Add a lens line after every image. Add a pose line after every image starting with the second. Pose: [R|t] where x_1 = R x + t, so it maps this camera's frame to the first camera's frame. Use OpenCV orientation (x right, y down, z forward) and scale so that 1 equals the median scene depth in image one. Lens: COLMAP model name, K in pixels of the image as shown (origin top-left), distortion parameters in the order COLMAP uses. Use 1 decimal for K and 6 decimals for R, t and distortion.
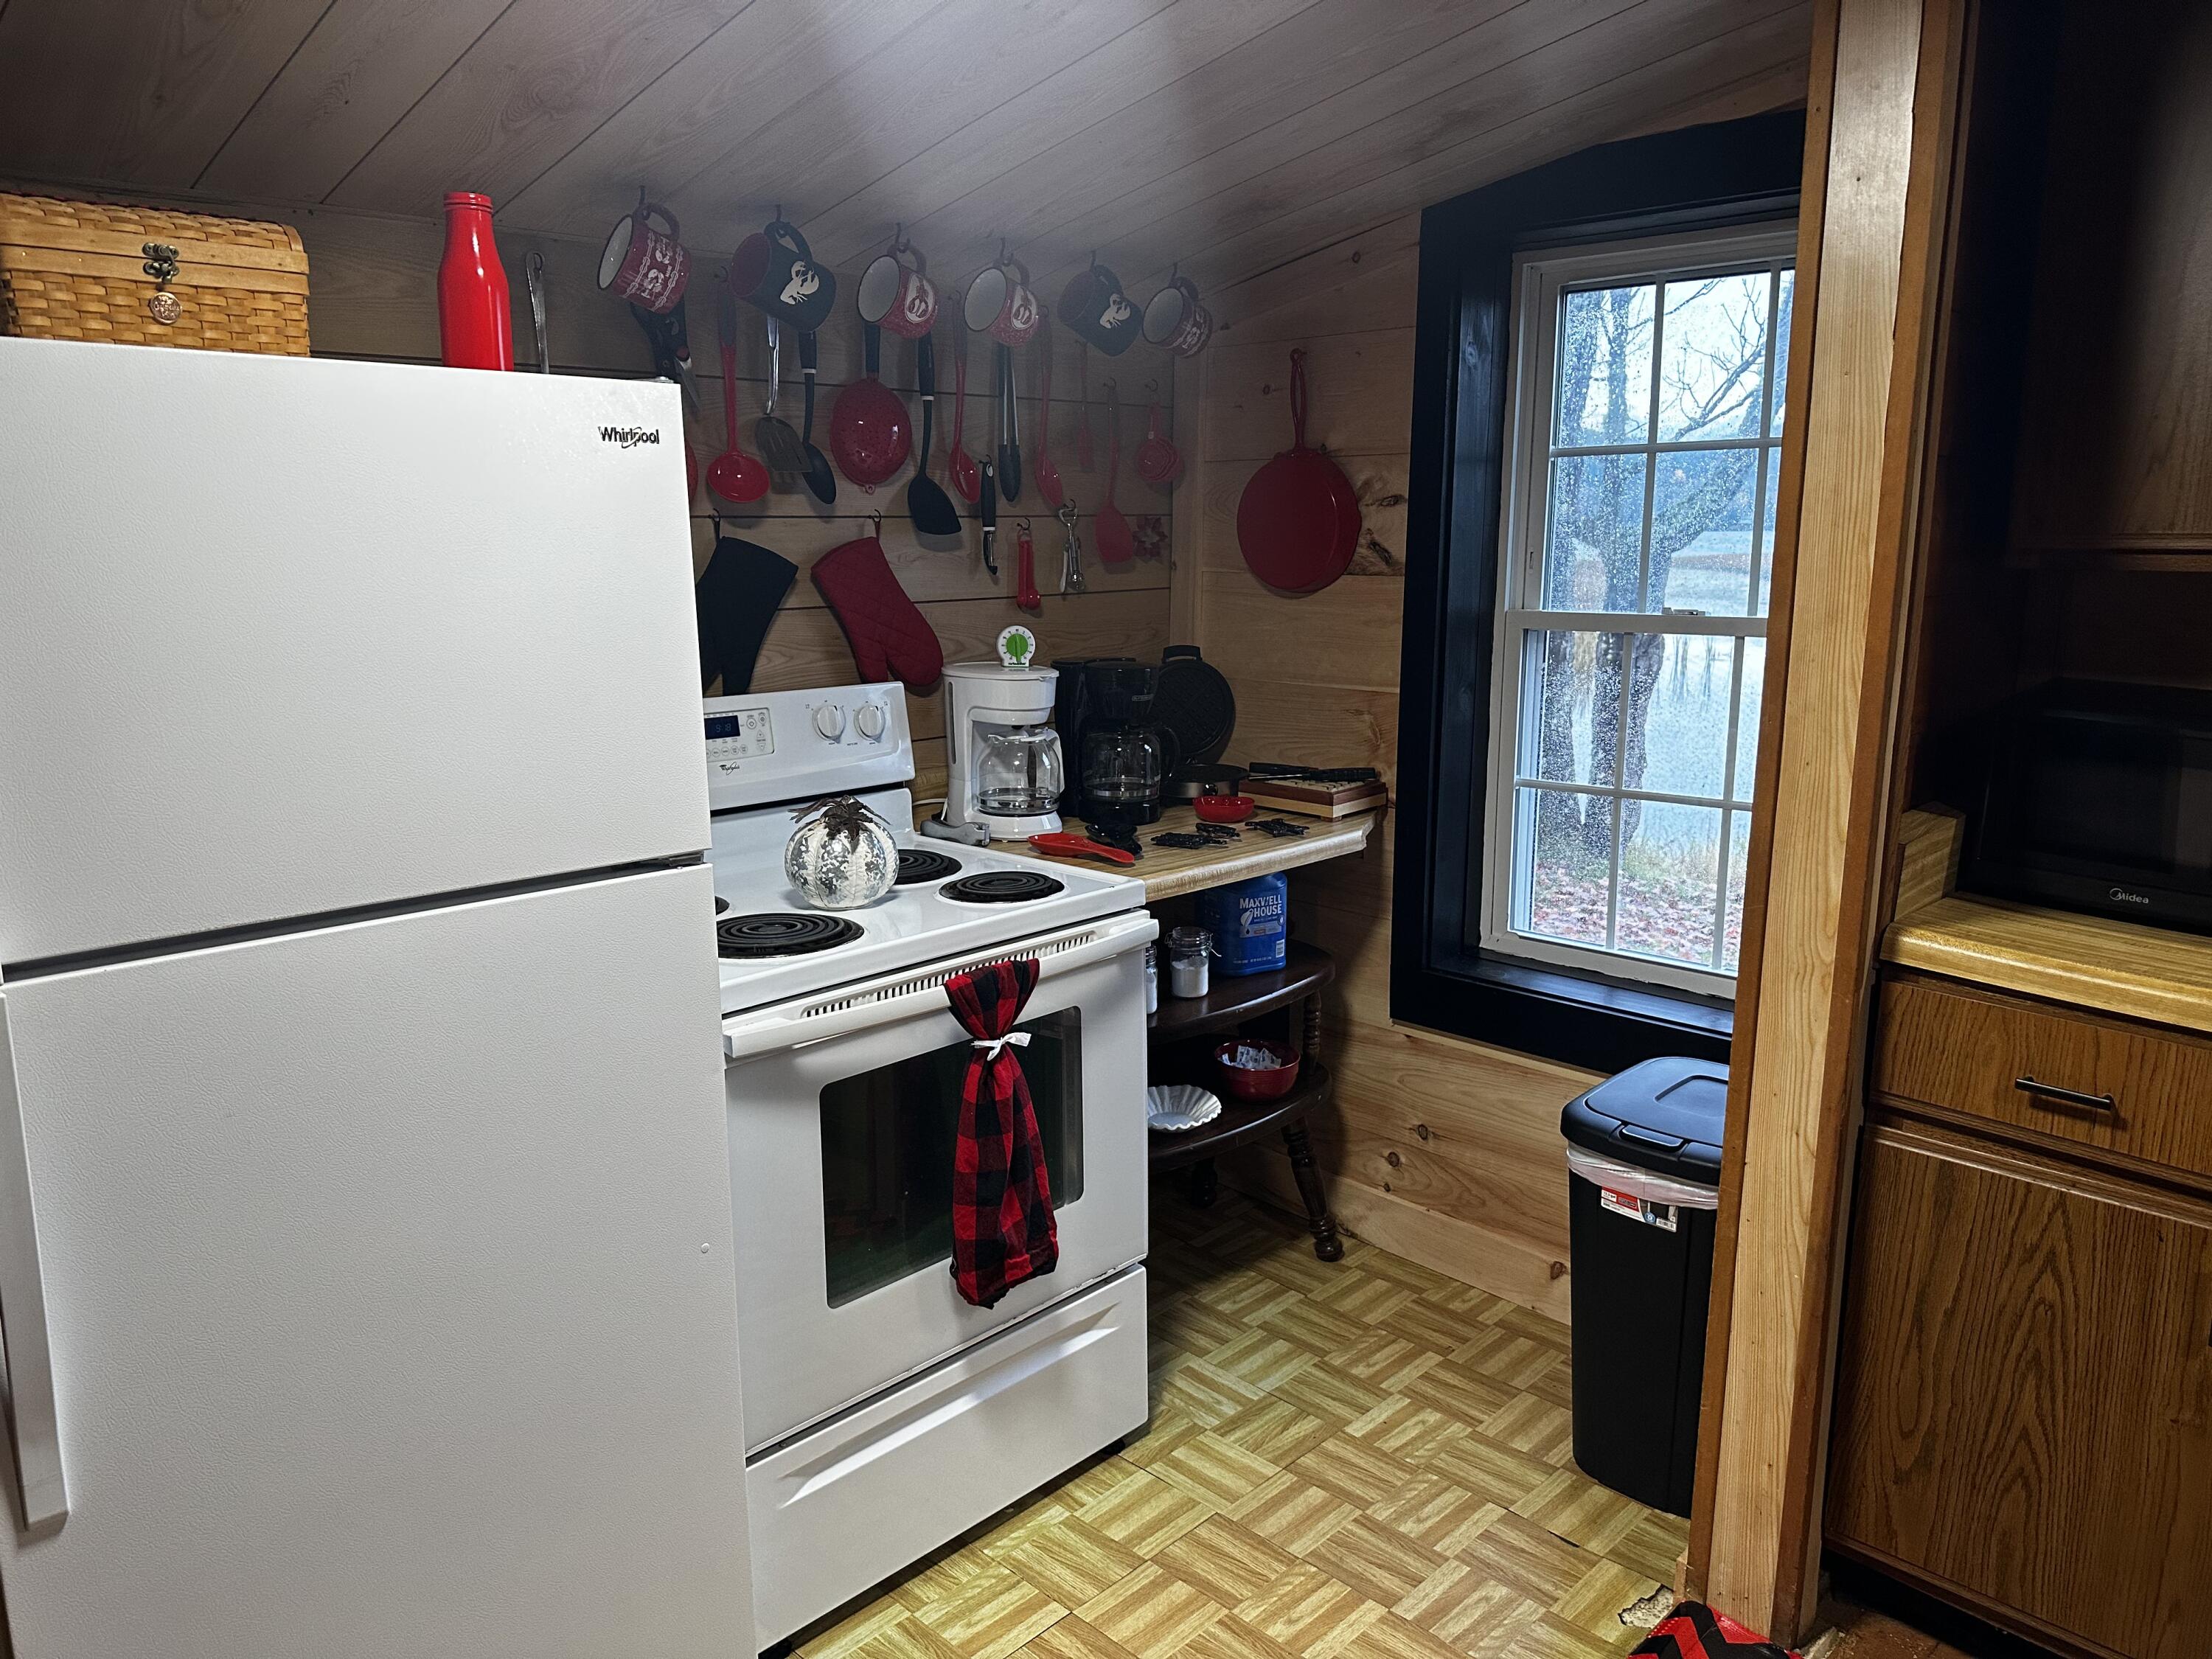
lens RADIAL K [[1536.3, 0, 1106.0], [0, 1536.3, 829.5], [0, 0, 1]] dist [0.200719, -0.330143]
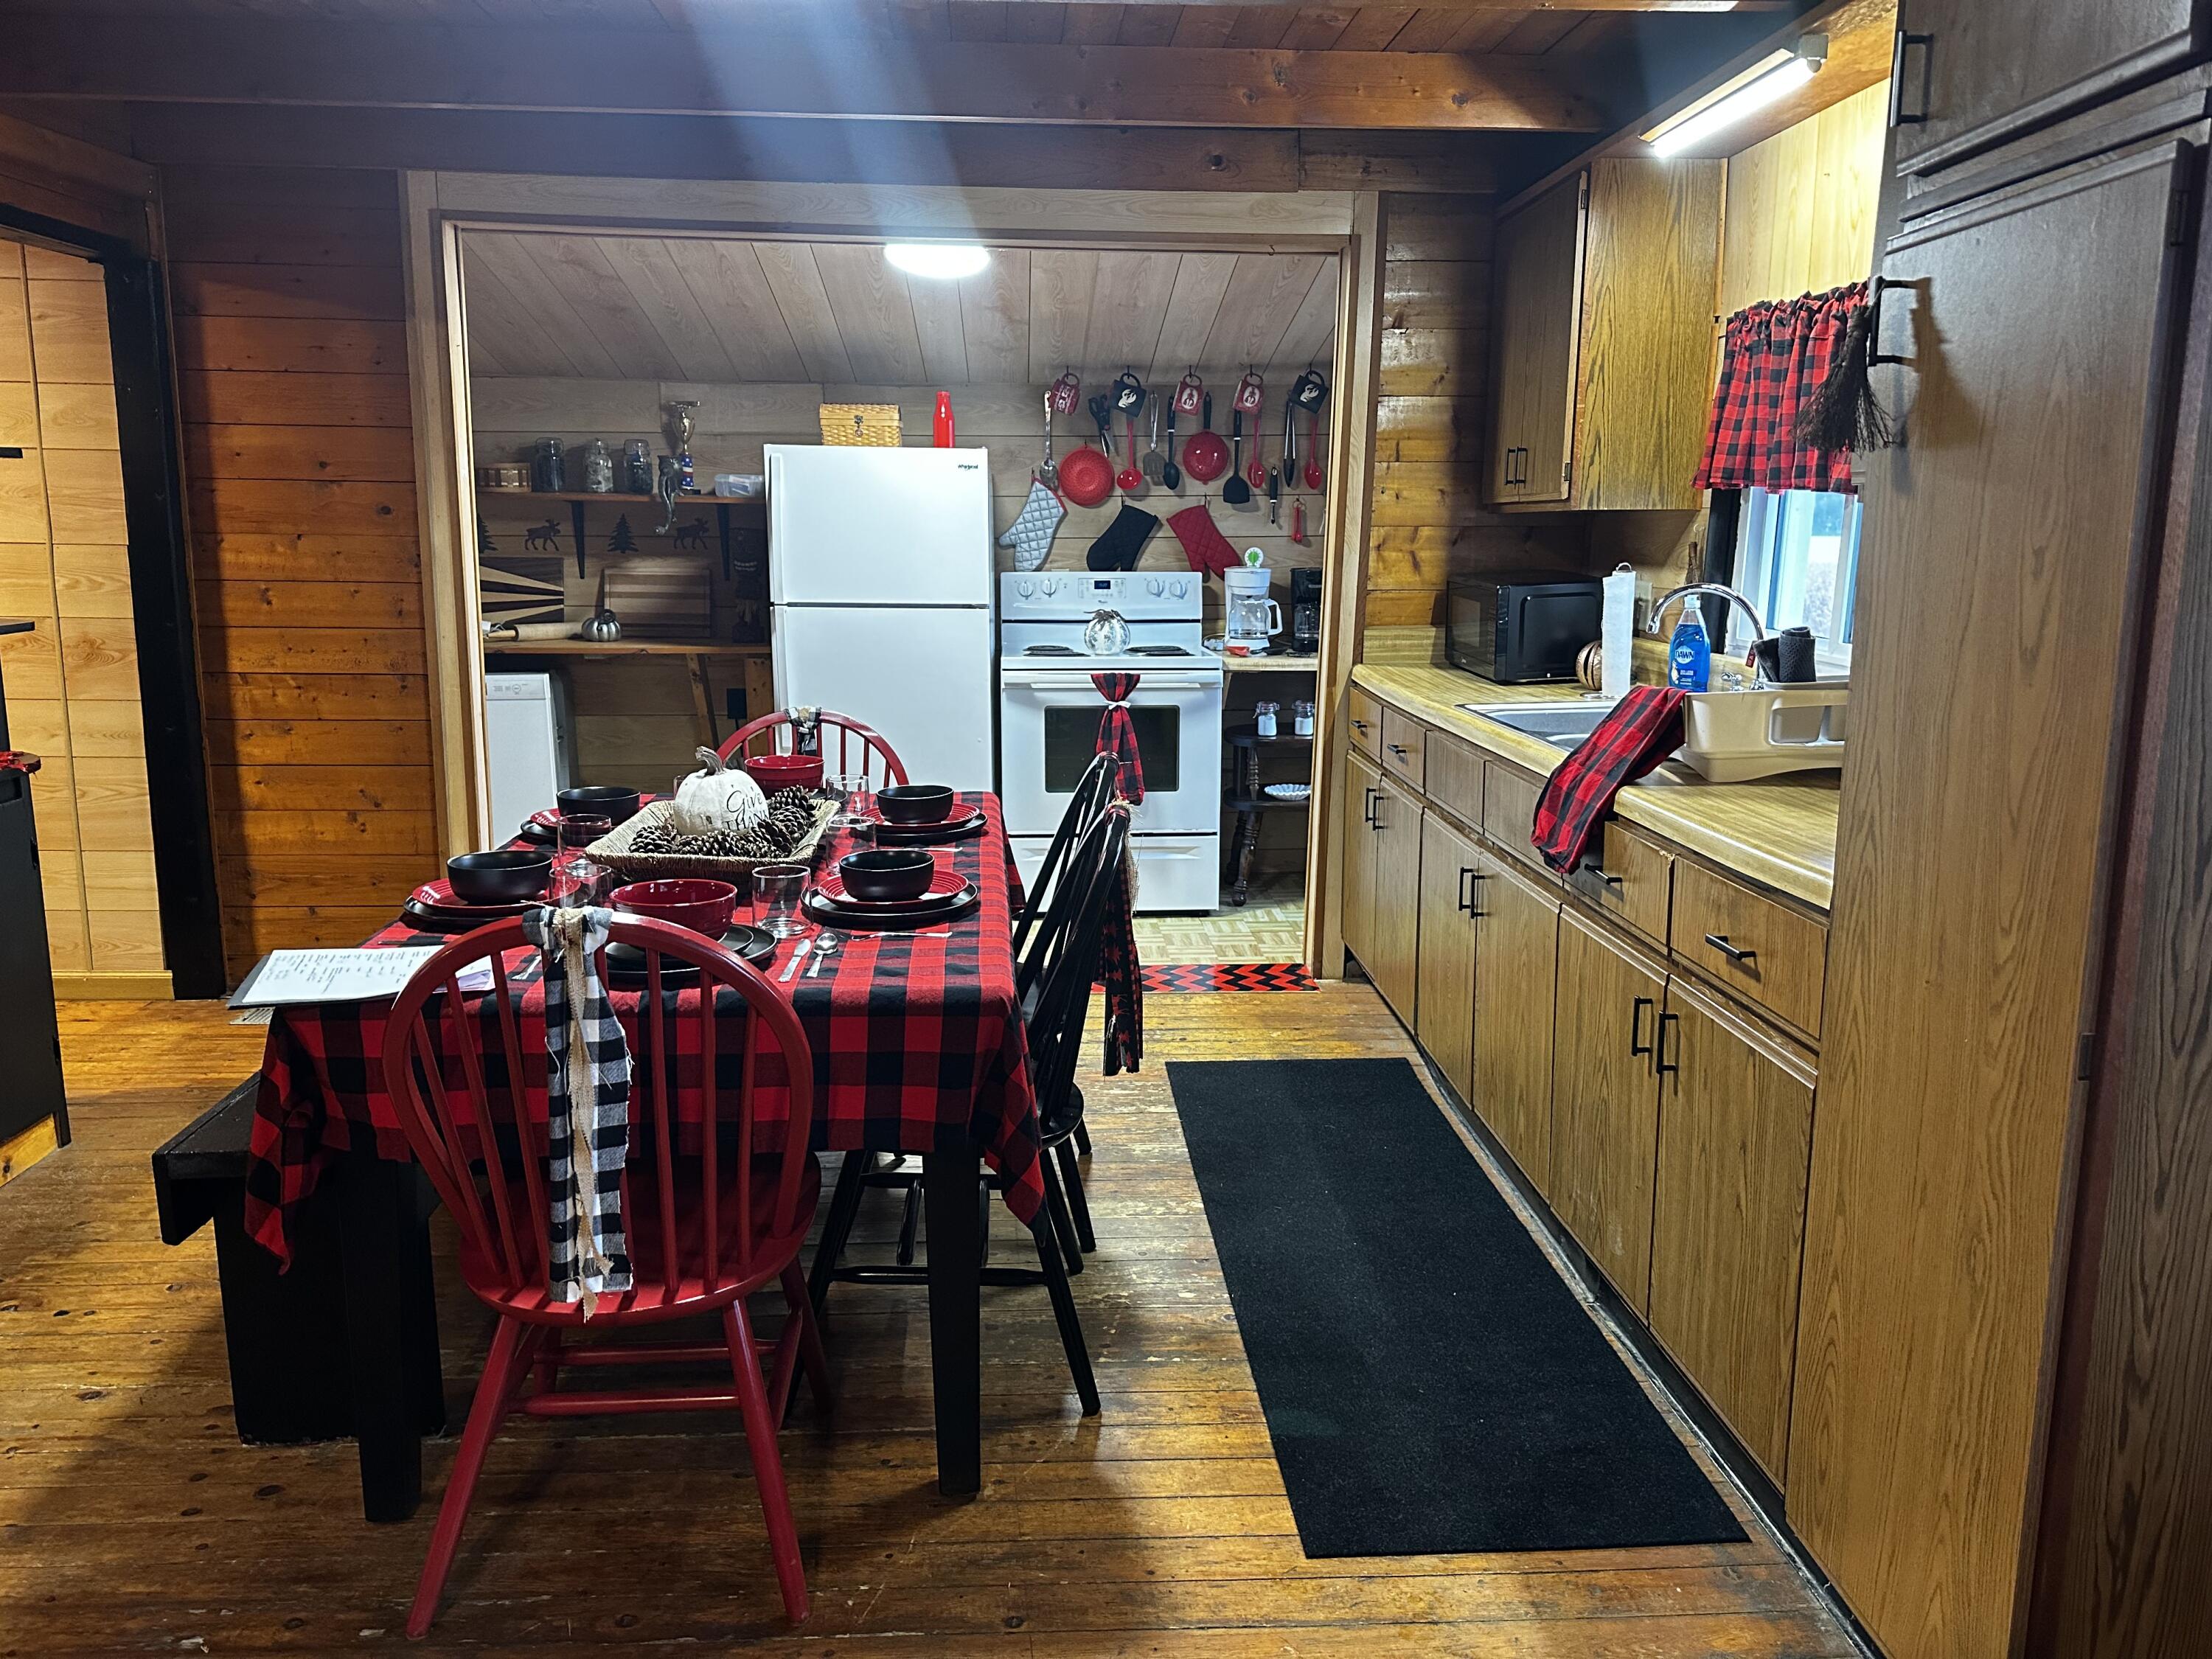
lens RADIAL K [[1536.3, 0, 1106.0], [0, 1536.3, 829.5], [0, 0, 1]] dist [0.200719, -0.330143]
pose [[0.733003, 0.133742, -0.666948, 1.273484], [-0.135794, 0.989515, 0.049183, 0.173076], [0.666534, 0.054516, 0.743479, -0.677076]]
